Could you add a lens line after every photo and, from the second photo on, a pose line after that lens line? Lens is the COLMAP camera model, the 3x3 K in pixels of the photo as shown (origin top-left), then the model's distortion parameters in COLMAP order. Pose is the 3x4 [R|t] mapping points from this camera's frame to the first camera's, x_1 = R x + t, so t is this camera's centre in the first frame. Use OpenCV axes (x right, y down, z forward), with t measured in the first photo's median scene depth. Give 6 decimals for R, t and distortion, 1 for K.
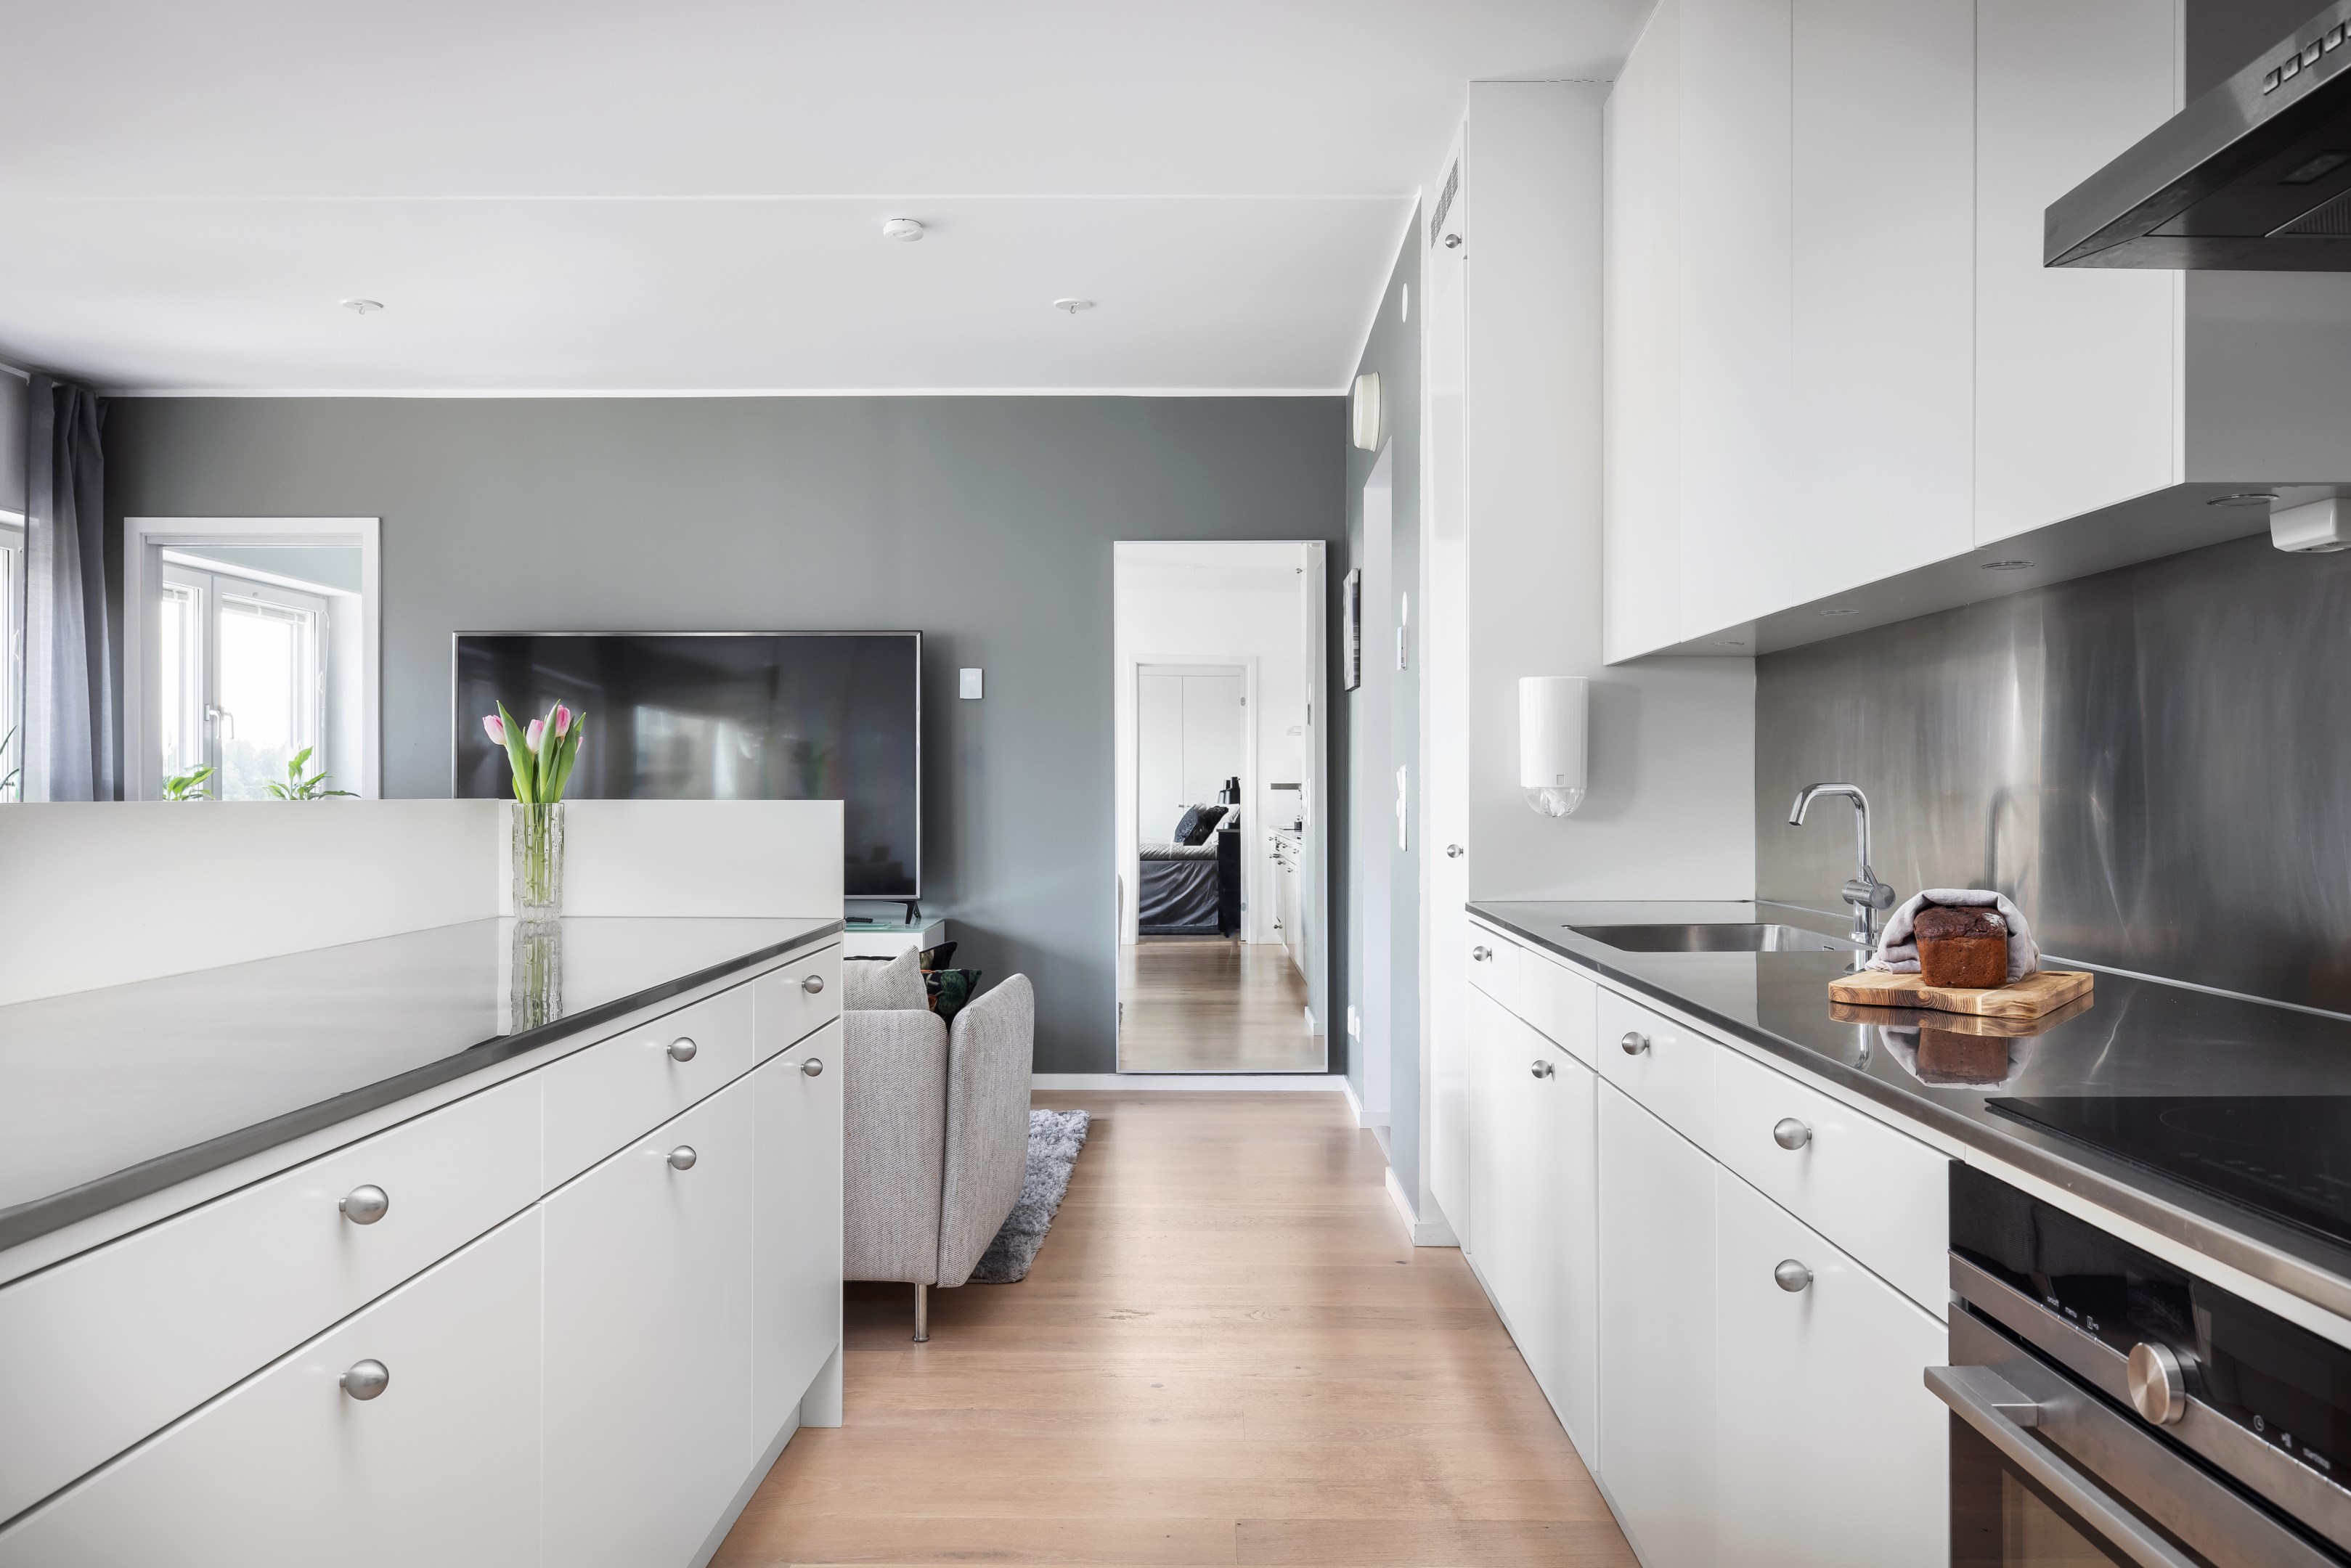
lens RADIAL K [[1811.9, 0, 1175.5], [0, 1811.9, 784.0], [0, 0, 1]] dist [-0.004342, 0.000322]
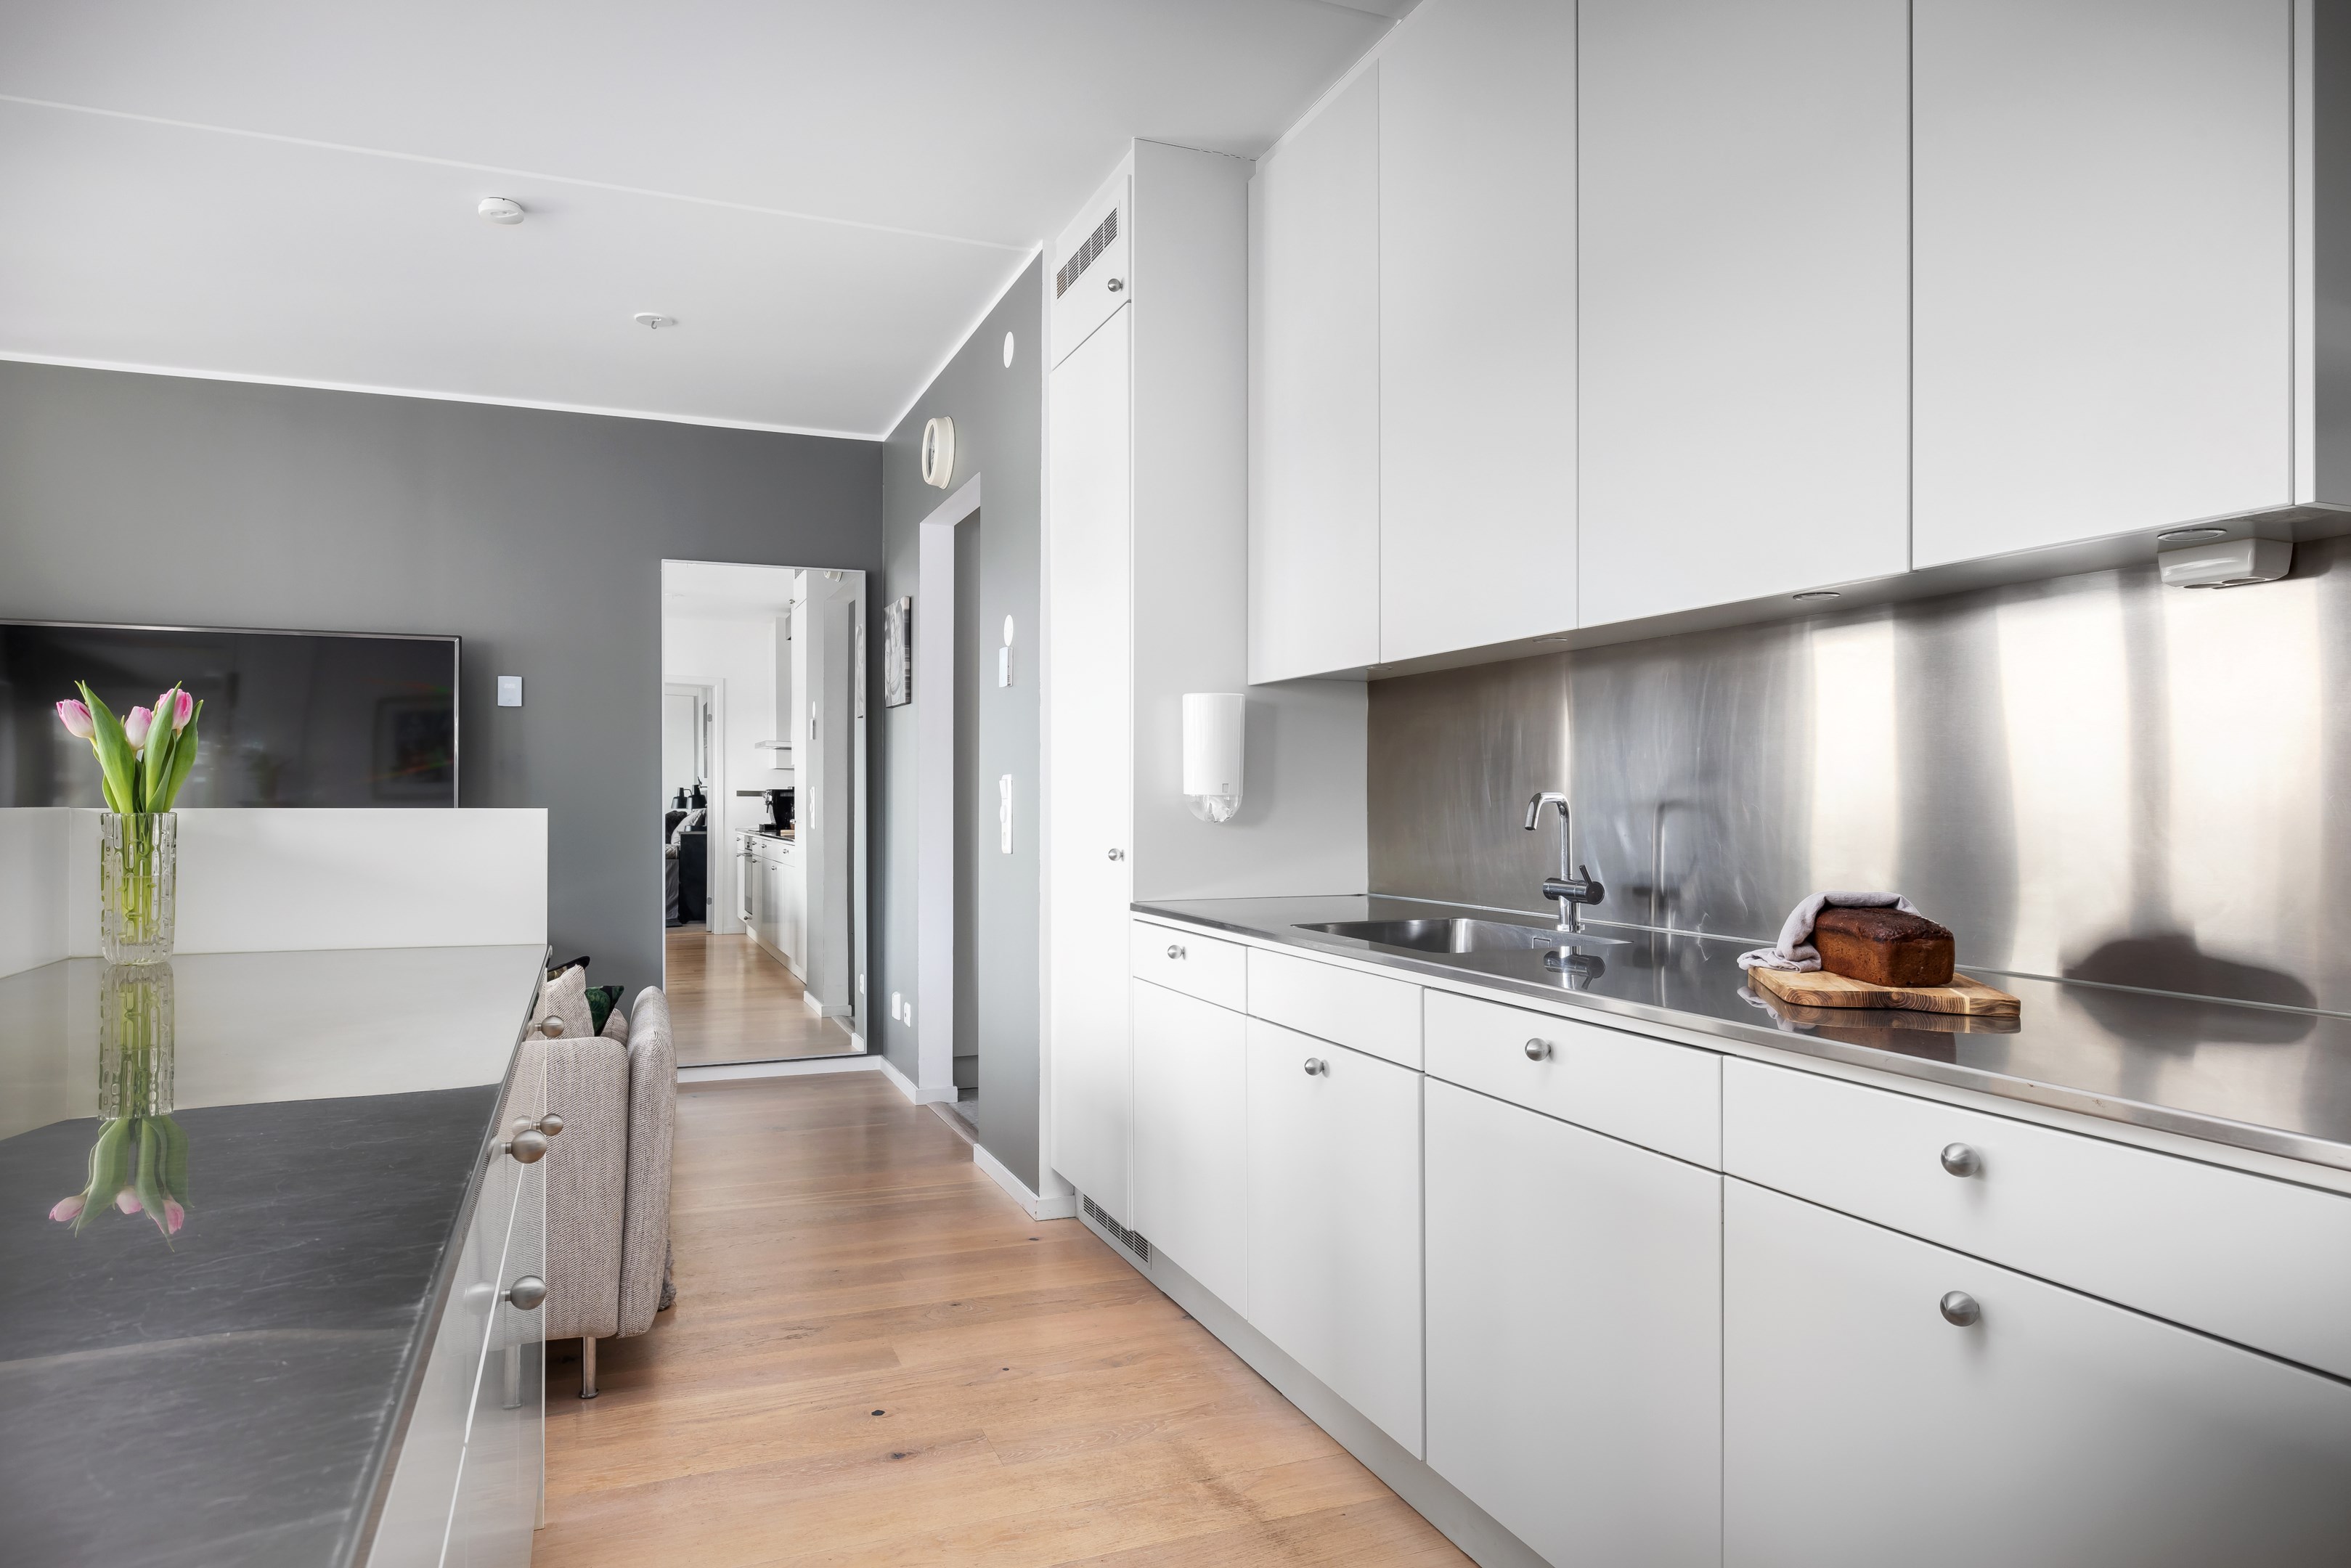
lens RADIAL K [[1453.3, 0, 1175.5], [0, 1453.3, 784.0], [0, 0, 1]] dist [-0.001155, -0.000247]
pose [[0.922756, 0.004457, 0.385358, -0.151608], [-0.002323, 0.999979, -0.006003, 0.000480], [-0.385377, 0.004644, 0.922747, 0.204366]]
